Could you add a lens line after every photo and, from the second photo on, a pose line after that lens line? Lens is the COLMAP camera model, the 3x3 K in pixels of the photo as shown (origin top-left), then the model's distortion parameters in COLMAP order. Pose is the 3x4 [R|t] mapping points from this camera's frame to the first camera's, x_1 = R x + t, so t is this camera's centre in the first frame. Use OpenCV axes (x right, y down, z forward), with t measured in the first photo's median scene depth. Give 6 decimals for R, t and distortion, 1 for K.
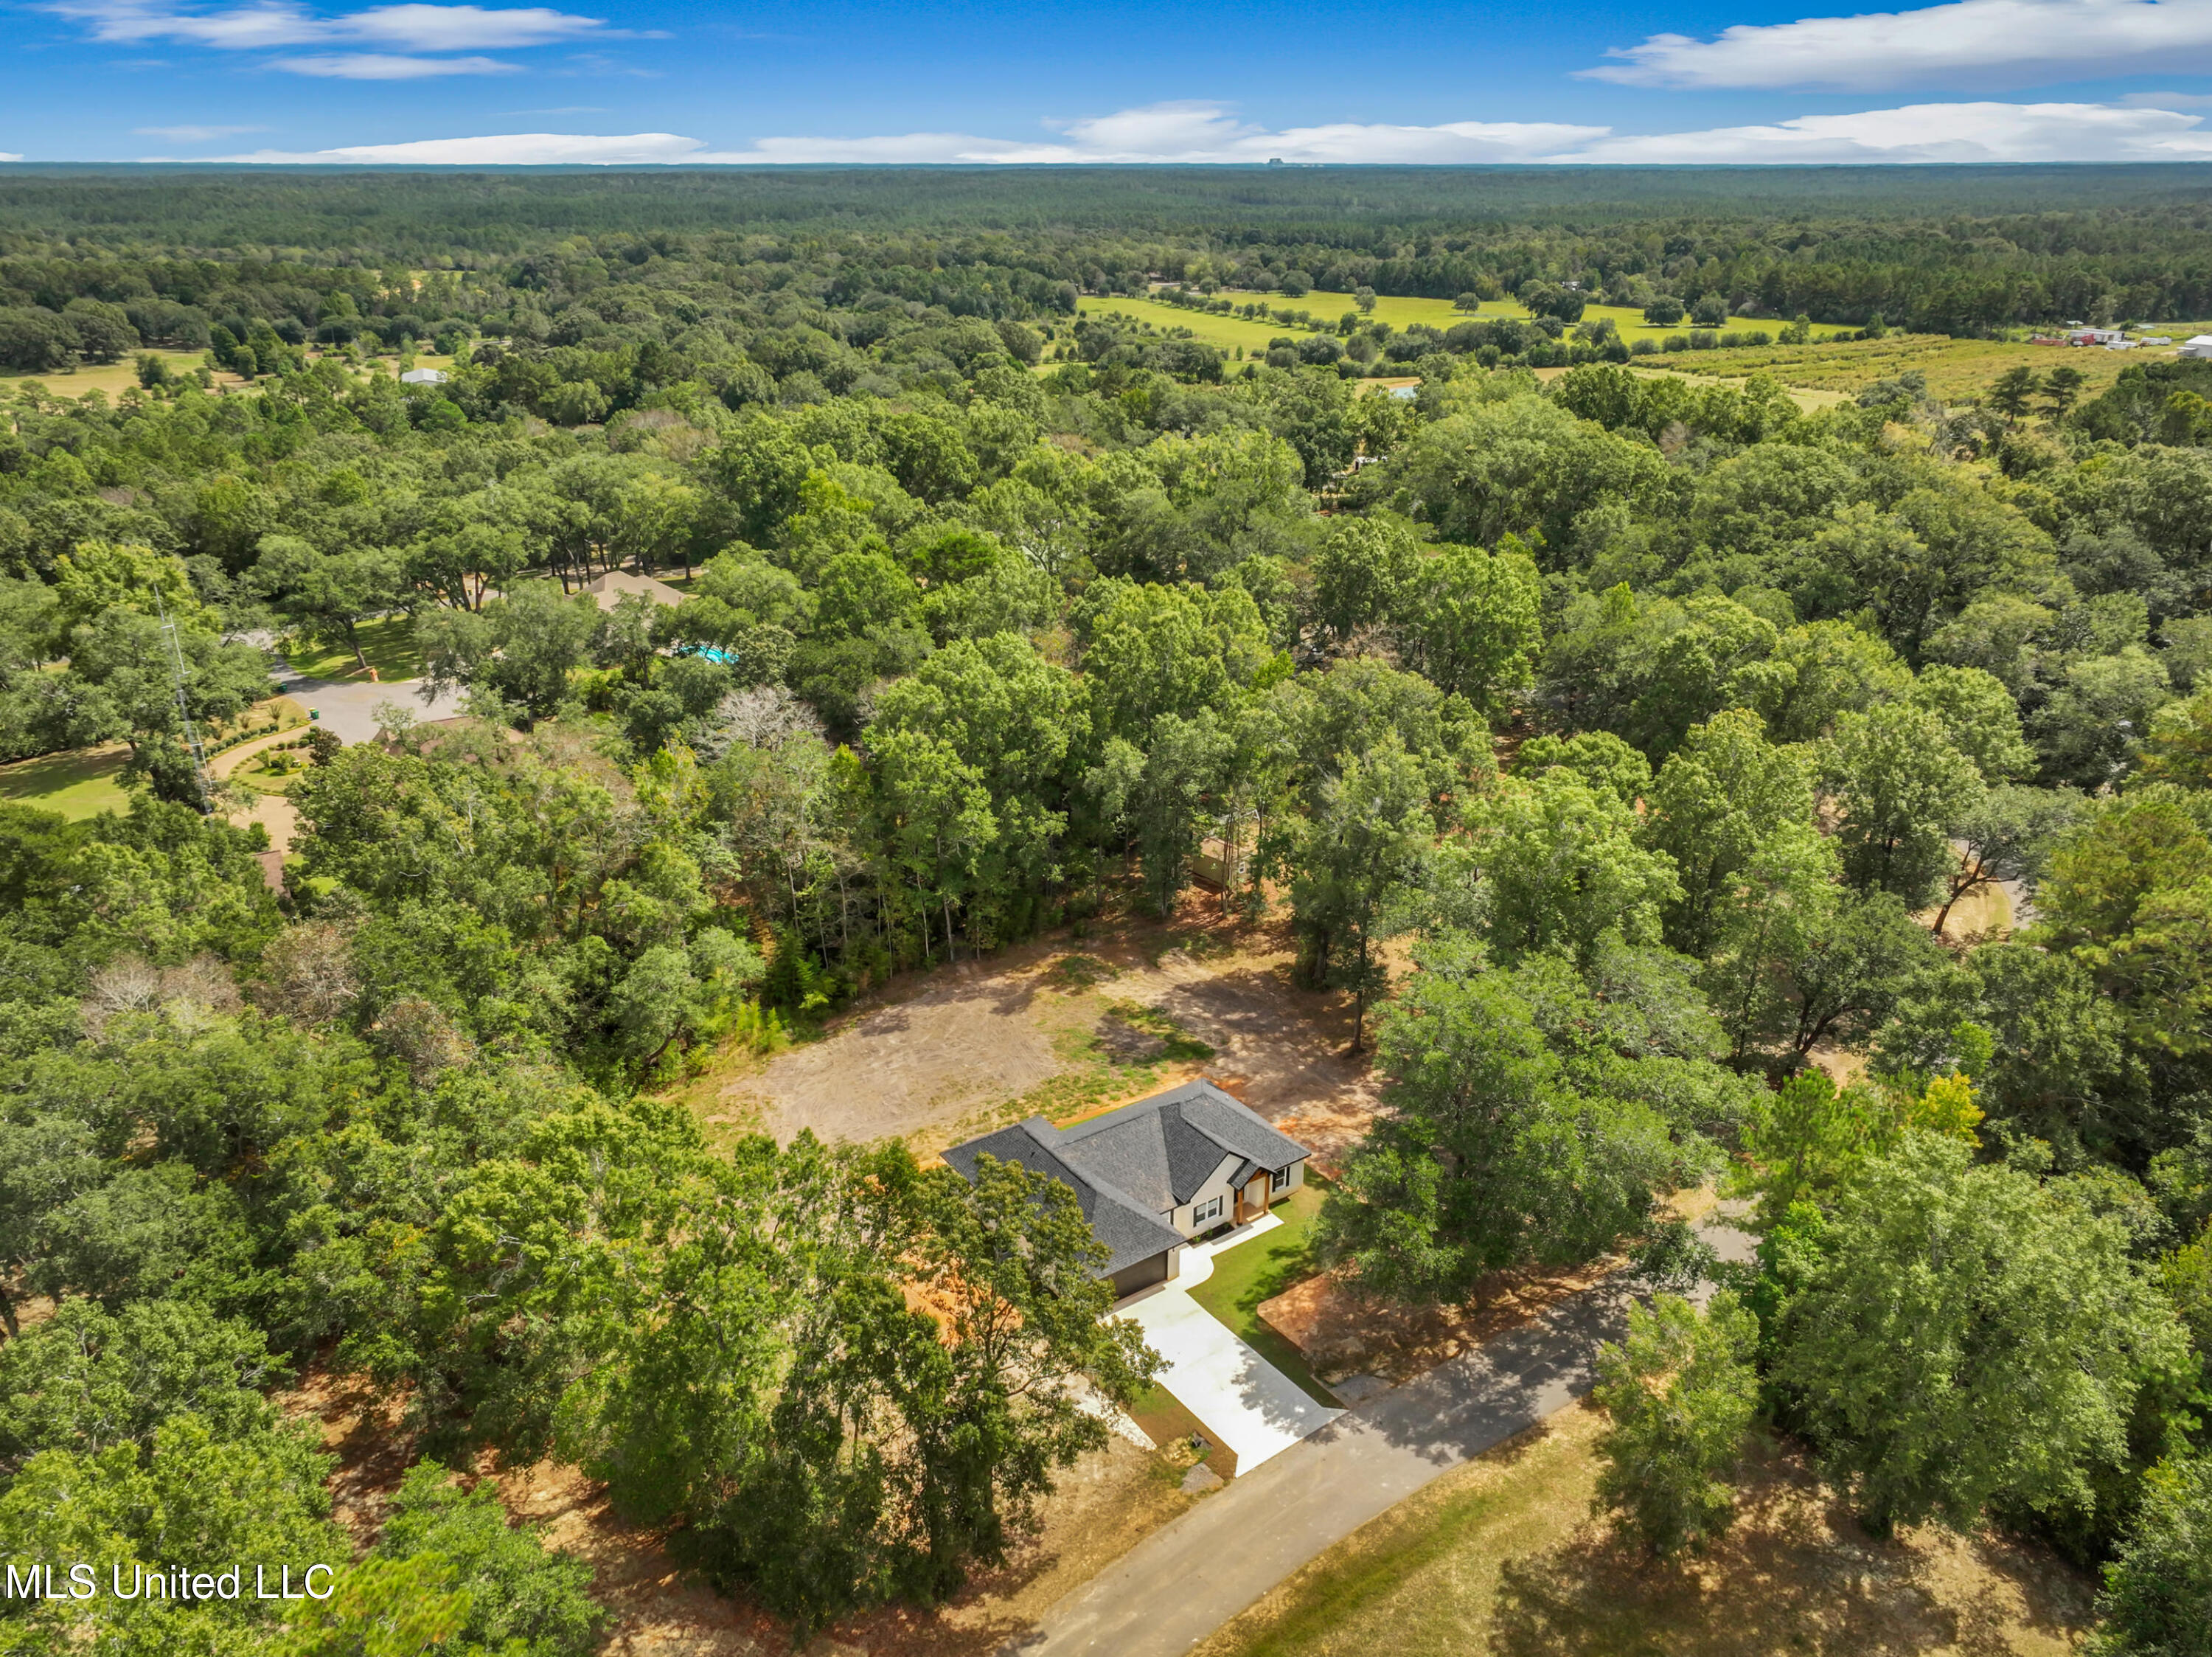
lens RADIAL K [[1574.3, 0, 1106.0], [0, 1574.3, 828.5], [0, 0, 1]] dist [-0.009675, -0.005647]
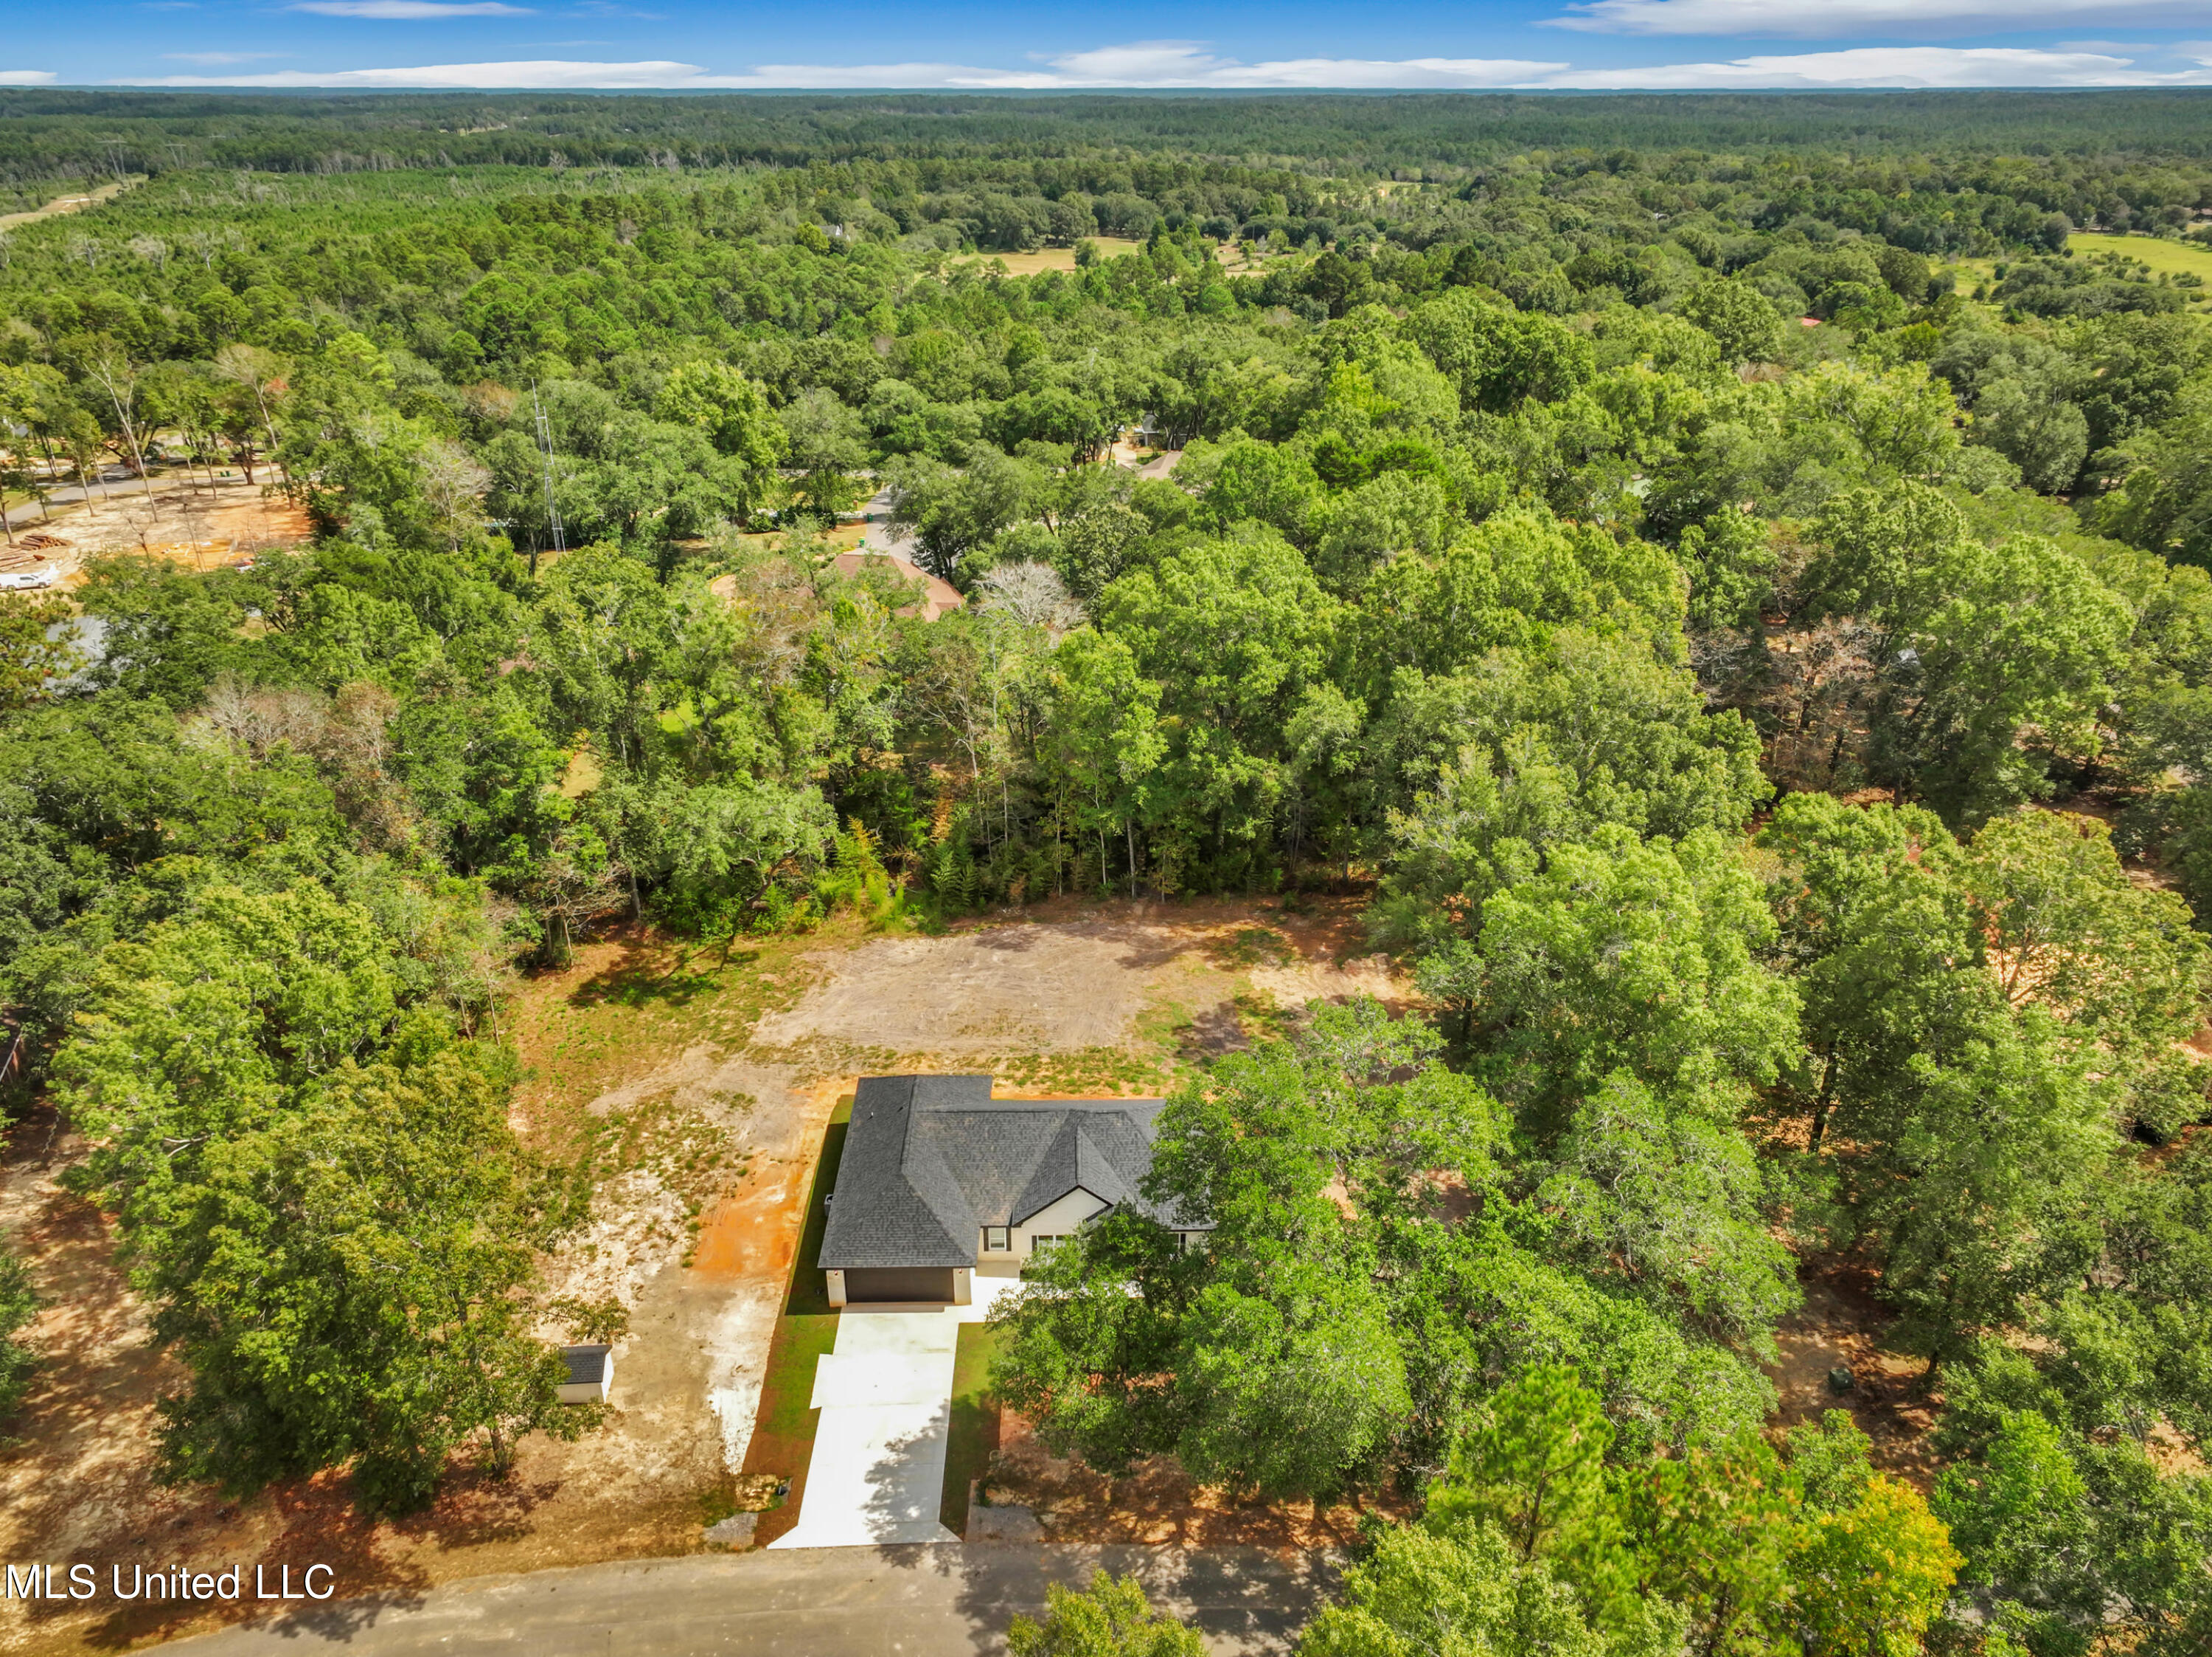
lens RADIAL K [[1551.5, 0, 1106.0], [0, 1551.5, 828.5], [0, 0, 1]] dist [0.002410, 0.002172]
pose [[0.833557, 0.236875, -0.499073, 0.338961], [-0.213565, 0.971342, 0.104329, -0.044881], [0.509483, 0.019620, 0.860257, 0.242667]]
